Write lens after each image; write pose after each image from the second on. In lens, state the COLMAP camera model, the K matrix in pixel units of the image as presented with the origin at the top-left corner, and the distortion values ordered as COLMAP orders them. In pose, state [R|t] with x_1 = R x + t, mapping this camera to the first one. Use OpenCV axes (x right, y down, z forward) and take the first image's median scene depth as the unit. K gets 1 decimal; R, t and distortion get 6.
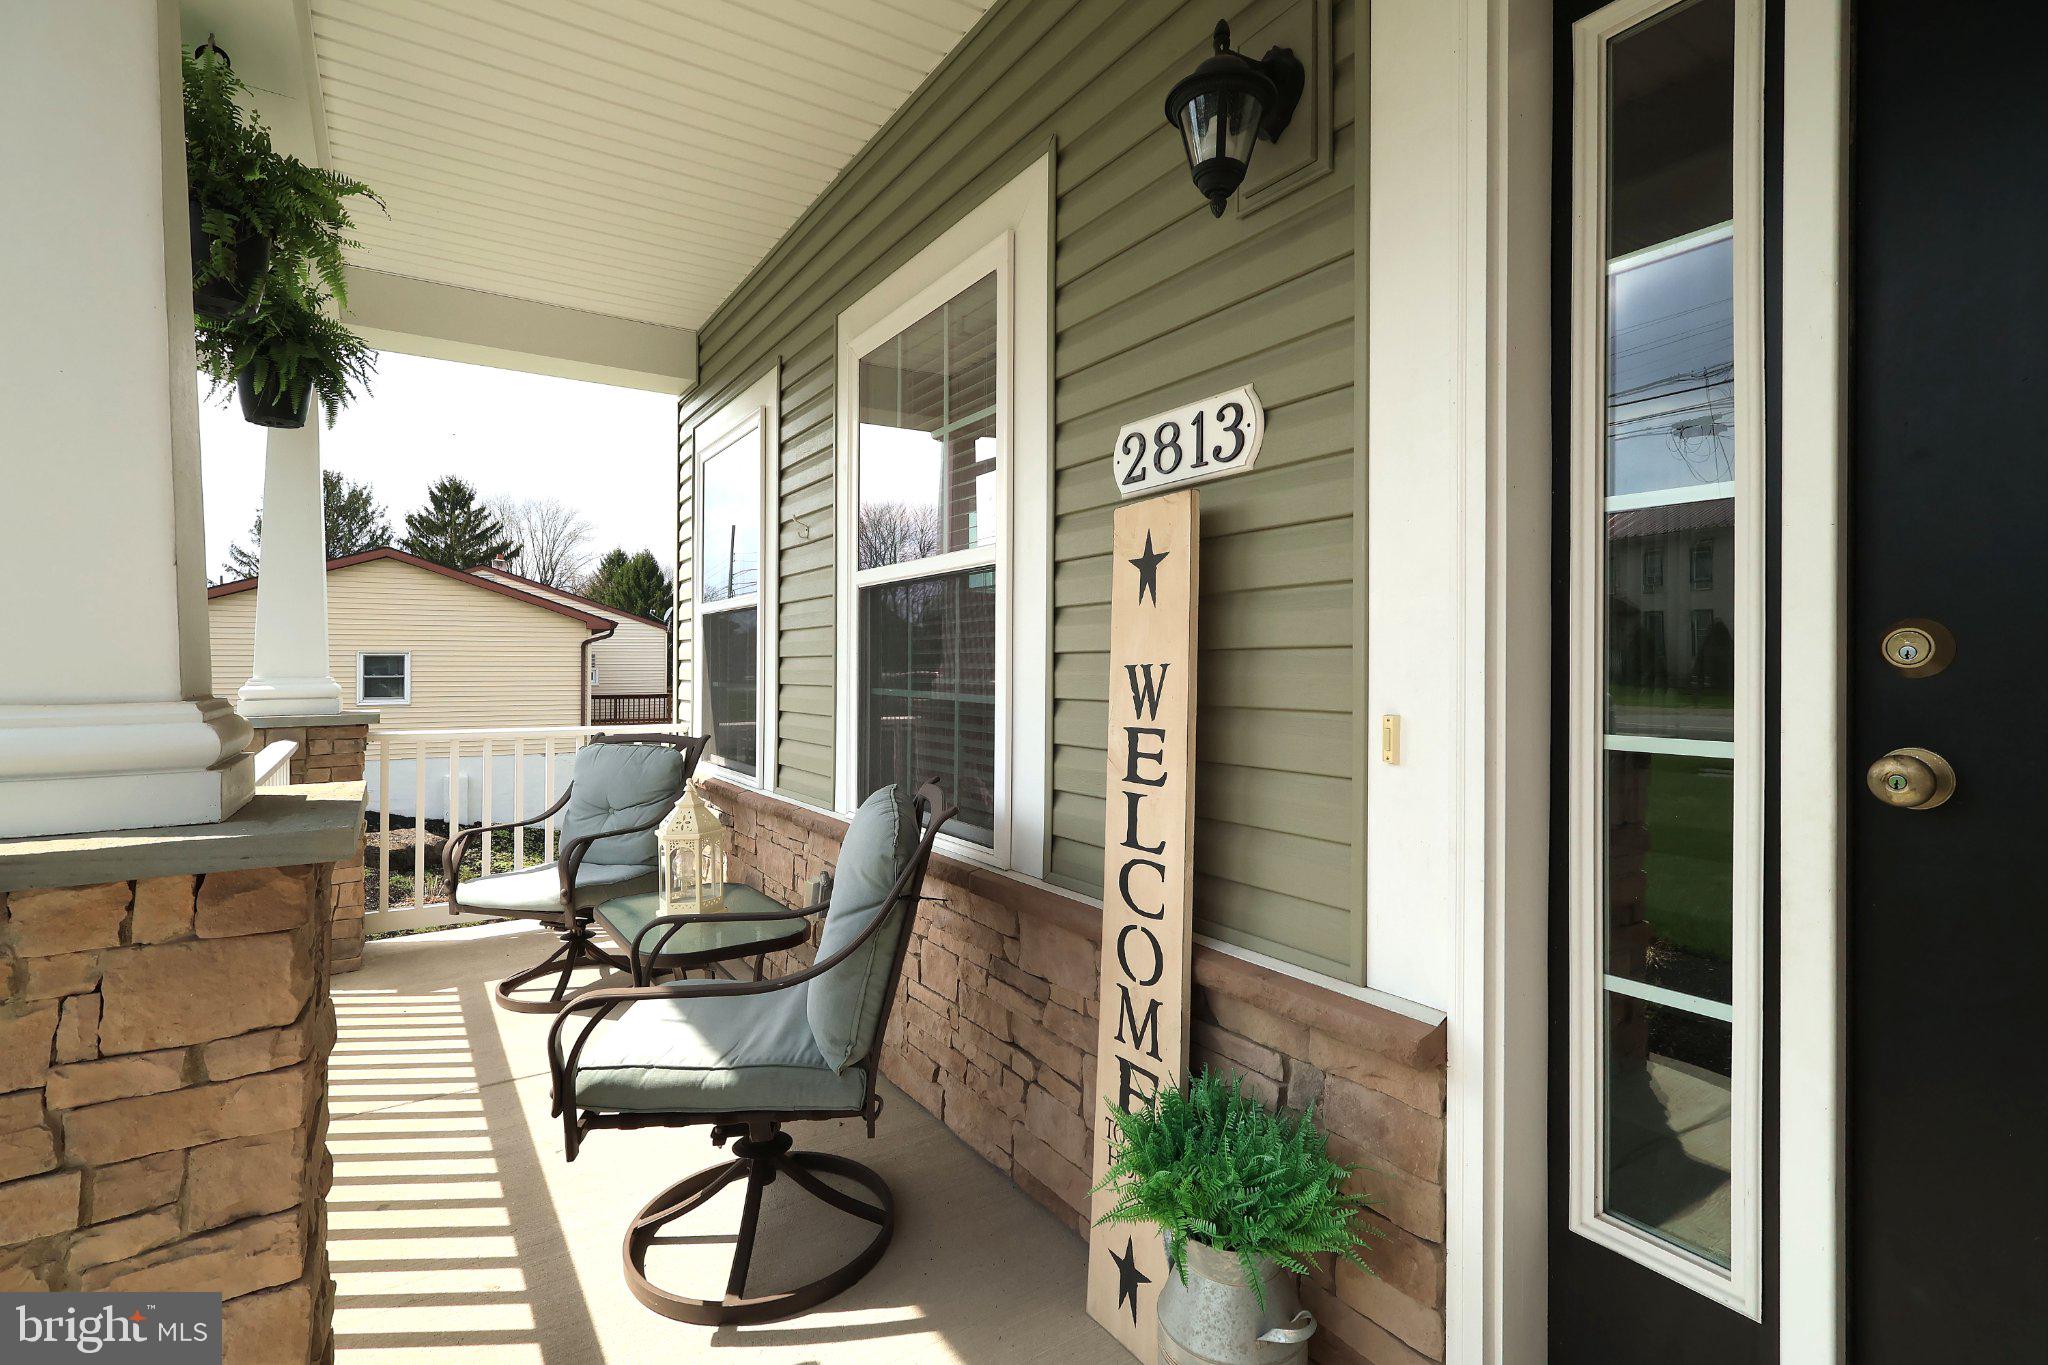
lens RADIAL K [[953.3, 0, 1021.5], [0, 953.3, 658.5], [0, 0, 1]] dist [-0.000313, -0.000183]
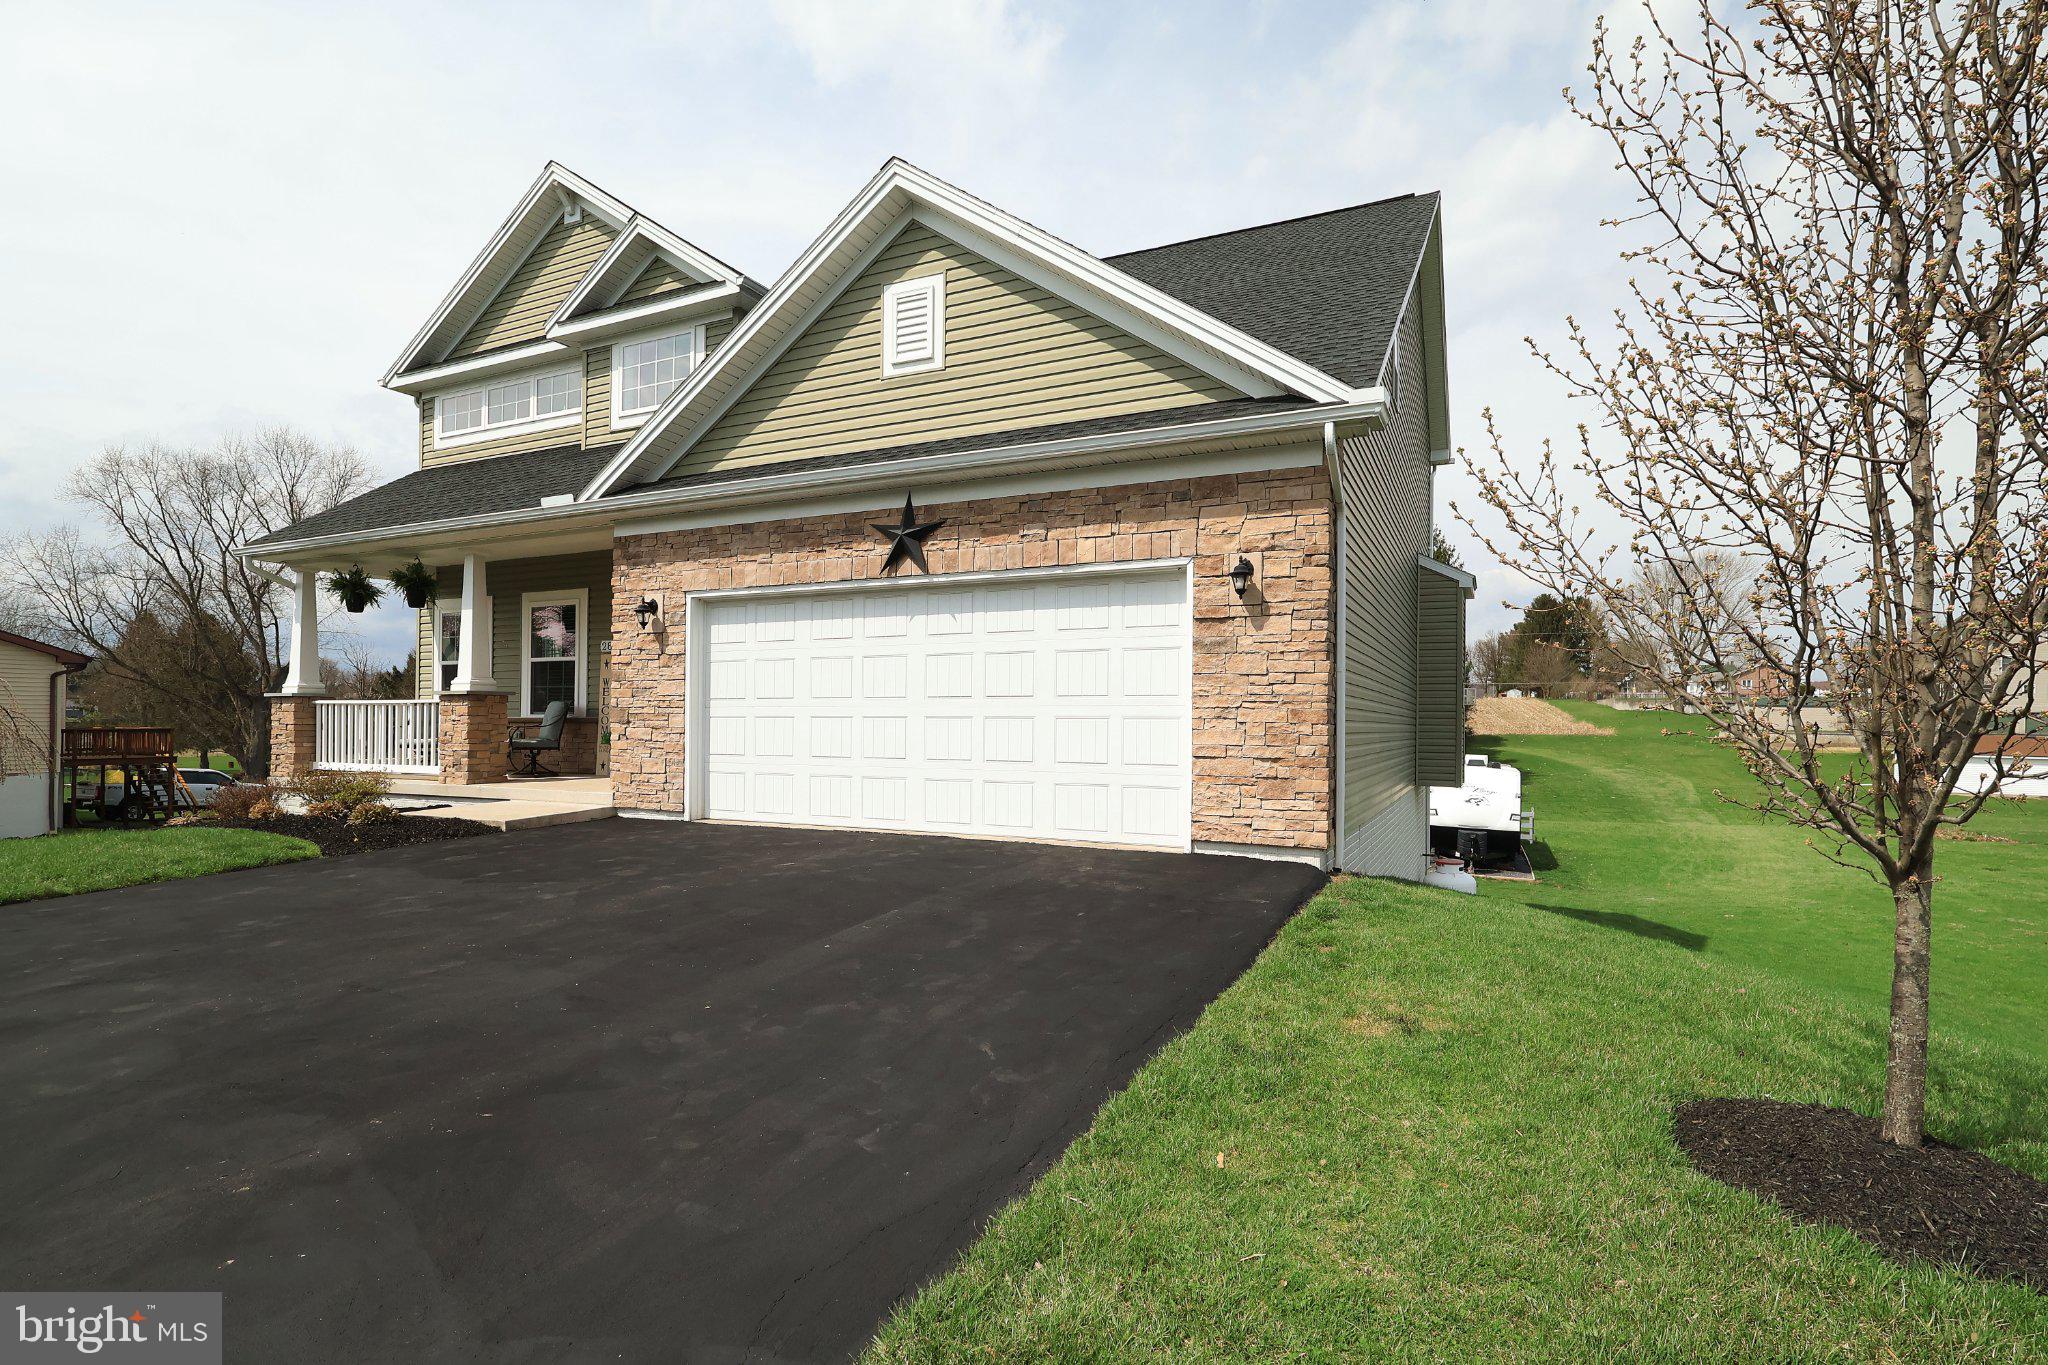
lens RADIAL K [[1000.6, 0, 1025.6], [0, 1000.6, 697.5], [0, 0, 1]] dist [-0.003072, -0.000243]
pose [[0.856779, 0.012054, 0.515542, -1.021589], [-0.004789, 0.999870, -0.015419, 0.250633], [-0.515661, 0.010741, 0.856726, -6.931801]]
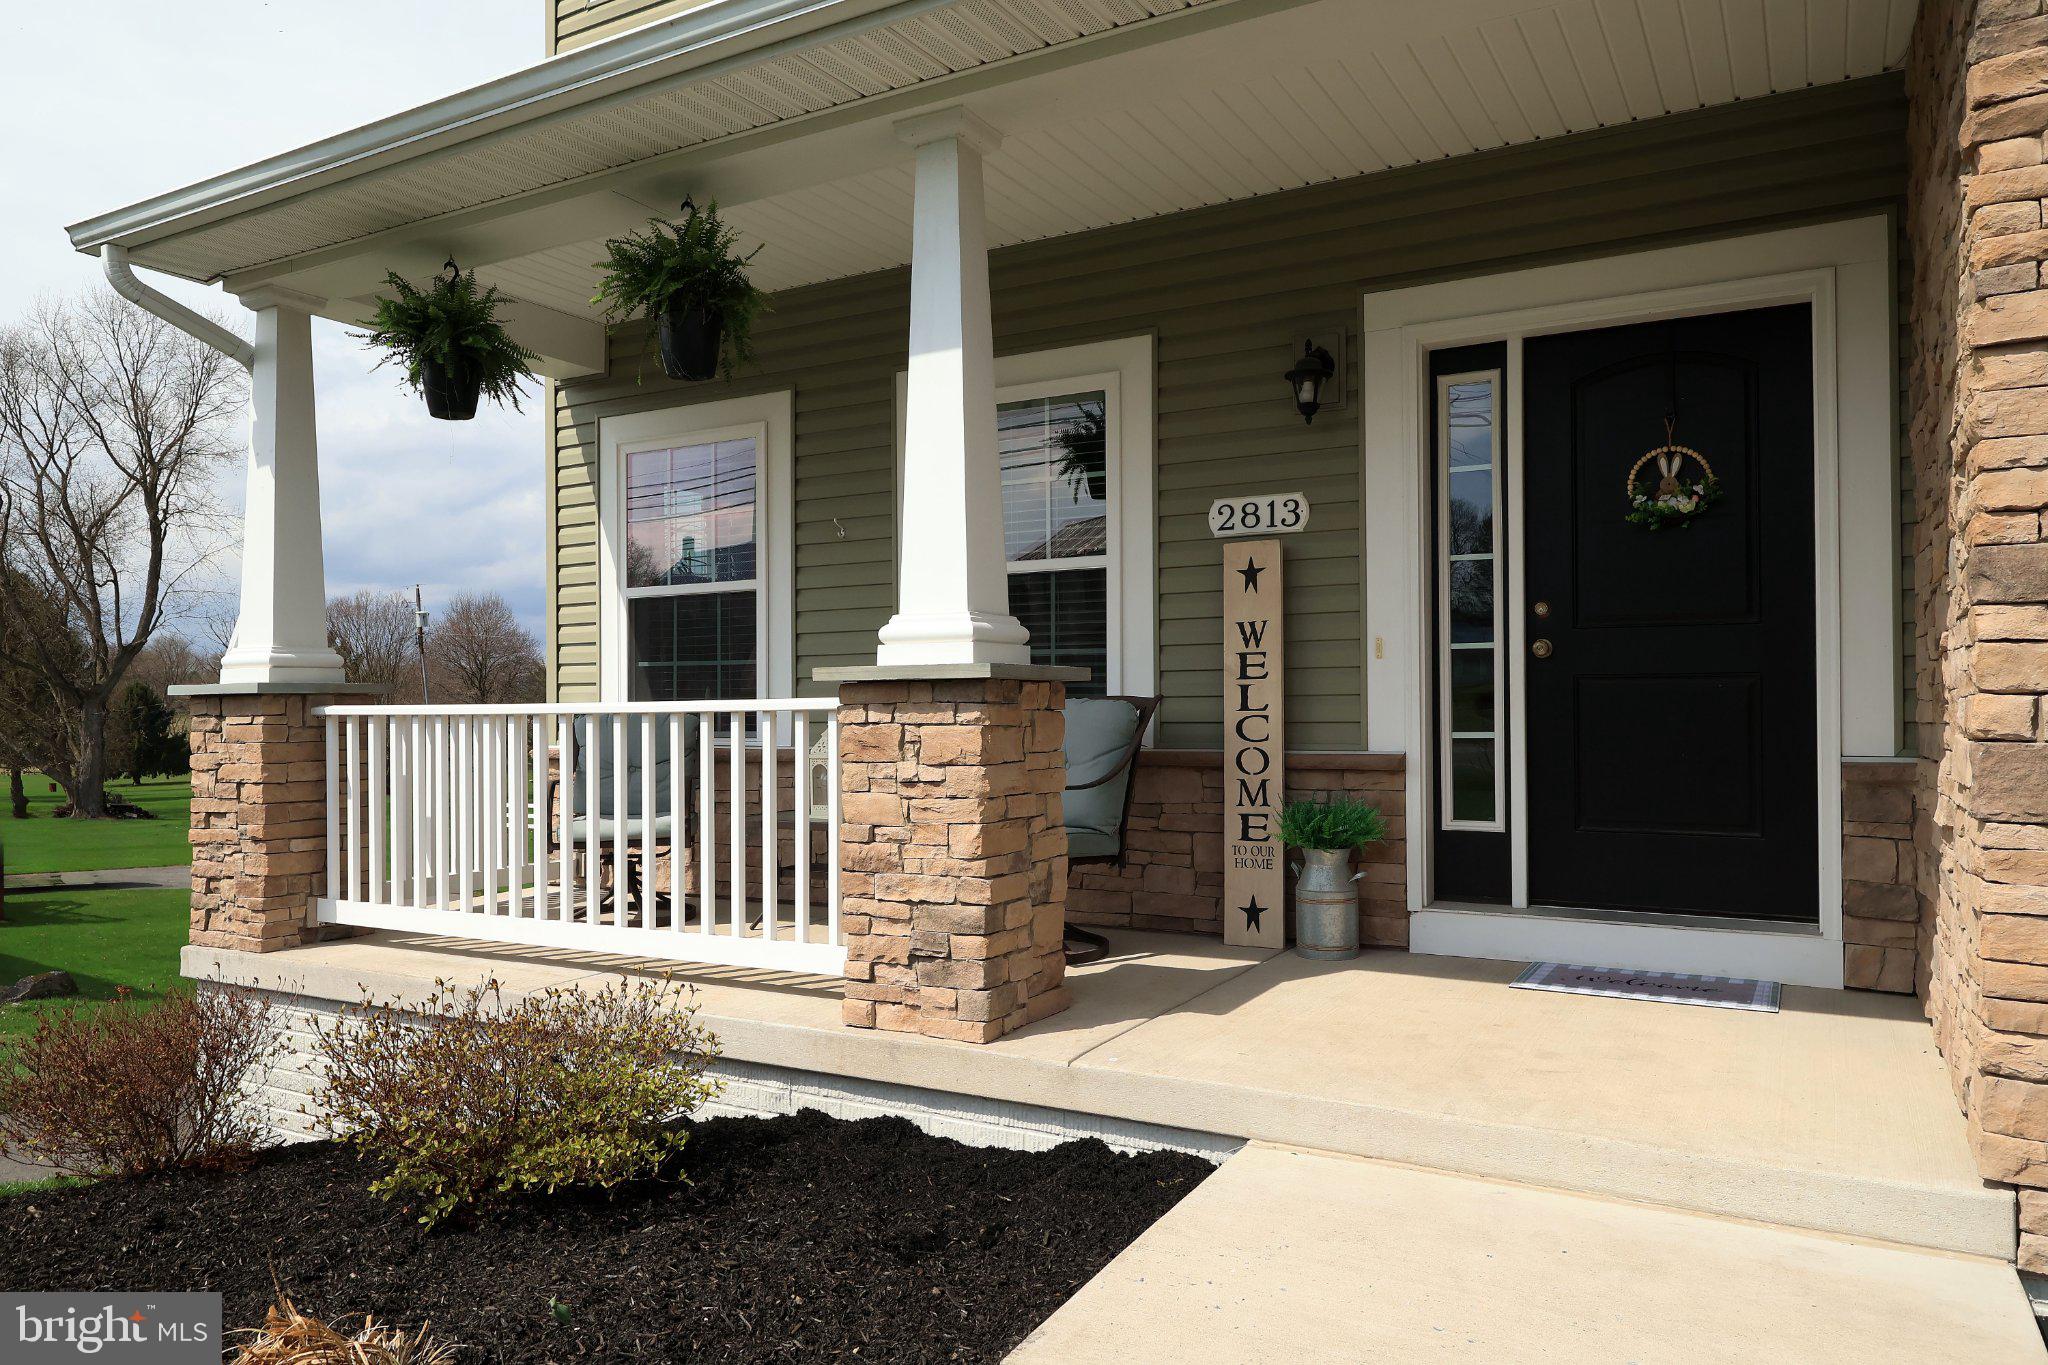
lens RADIAL K [[1428.7, 0, 1002.3], [0, 1428.7, 689.0], [0, 0, 1]] dist [0.002963, 0.000738]
pose [[0.897610, 0.001466, 0.440789, -1.761497], [0.003611, 0.999936, -0.010678, 0.188093], [-0.440776, 0.011177, 0.897547, -1.575001]]
